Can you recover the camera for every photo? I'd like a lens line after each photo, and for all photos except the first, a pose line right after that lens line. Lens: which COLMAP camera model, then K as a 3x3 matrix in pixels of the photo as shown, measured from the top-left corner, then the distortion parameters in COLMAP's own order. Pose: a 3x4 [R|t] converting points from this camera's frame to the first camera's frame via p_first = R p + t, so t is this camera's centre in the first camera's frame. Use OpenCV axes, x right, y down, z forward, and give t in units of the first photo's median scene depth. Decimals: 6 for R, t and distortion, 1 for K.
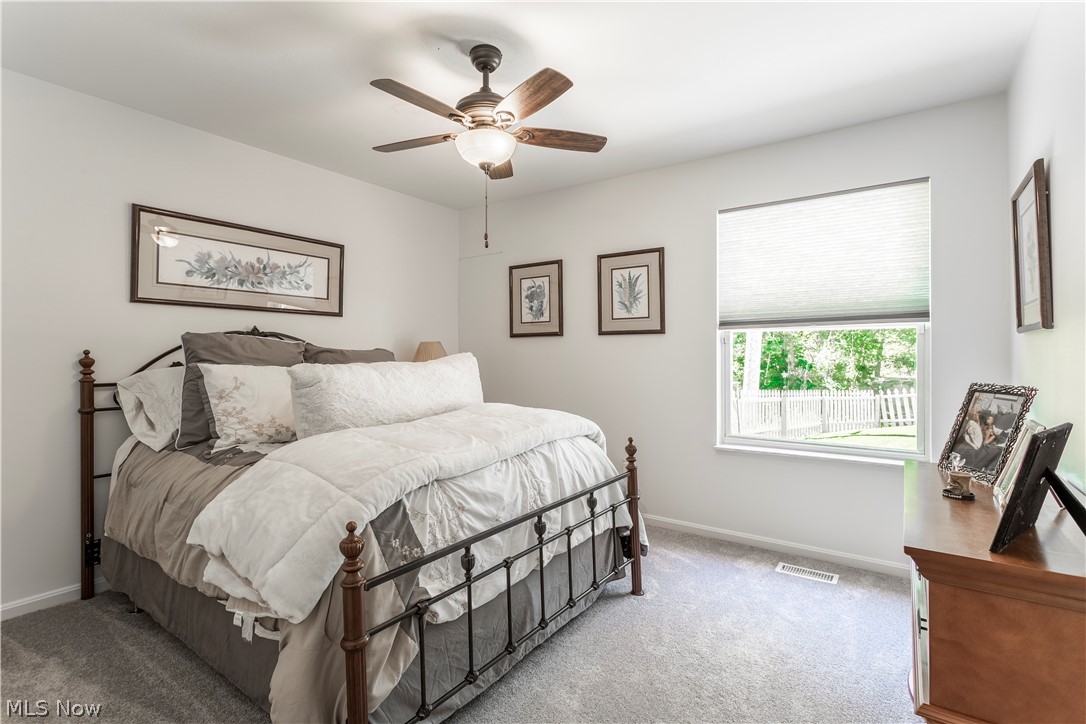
lens RADIAL K [[524.1, 0, 541.6], [0, 524.1, 356.5], [0, 0, 1]] dist [0.004086, 0.000298]
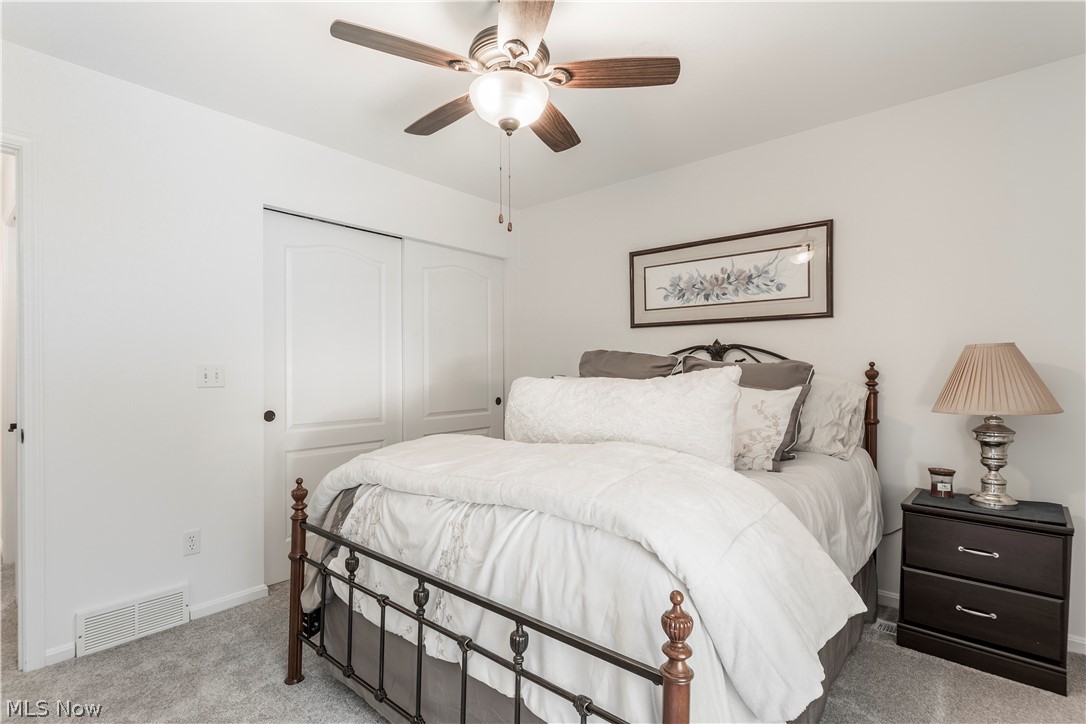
lens RADIAL K [[524.1, 0, 540.6], [0, 524.1, 366.1], [0, 0, 1]] dist [0.004086, 0.000298]
pose [[-0.074042, -0.002858, -0.997251, 0.454654], [0.001222, 0.999995, -0.002956, -0.005125], [0.997254, -0.001438, -0.074039, 0.749098]]
